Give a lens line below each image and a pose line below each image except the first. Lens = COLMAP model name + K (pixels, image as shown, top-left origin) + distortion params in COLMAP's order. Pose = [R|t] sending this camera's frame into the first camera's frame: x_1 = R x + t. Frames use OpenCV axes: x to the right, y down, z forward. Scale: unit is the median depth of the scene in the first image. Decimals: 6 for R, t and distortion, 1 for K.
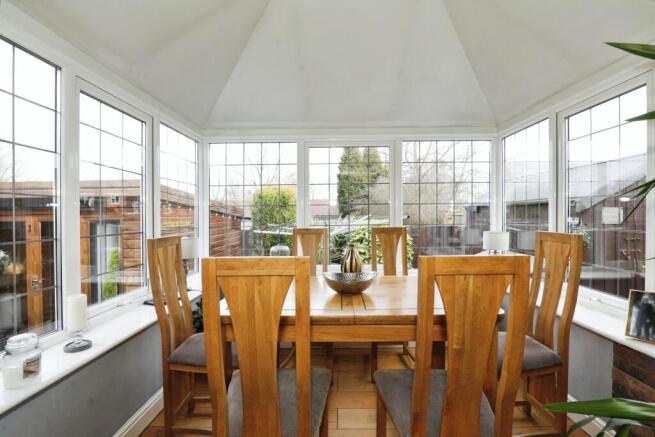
lens RADIAL K [[305.1, 0, 333.4], [0, 305.1, 231.6], [0, 0, 1]] dist [-0.026479, 0.000446]
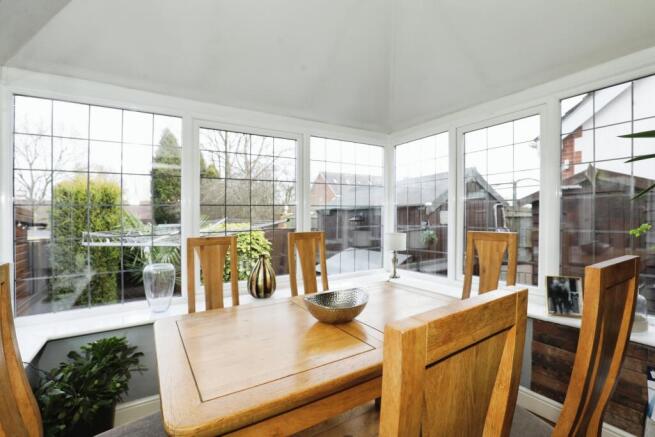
lens RADIAL K [[305.1, 0, 333.4], [0, 305.1, 231.6], [0, 0, 1]] dist [-0.026479, 0.000446]
pose [[0.839908, -0.028397, 0.541986, -0.292683], [0.034683, 0.999397, -0.001385, -0.013723], [-0.541620, 0.019961, 0.840387, 0.286543]]
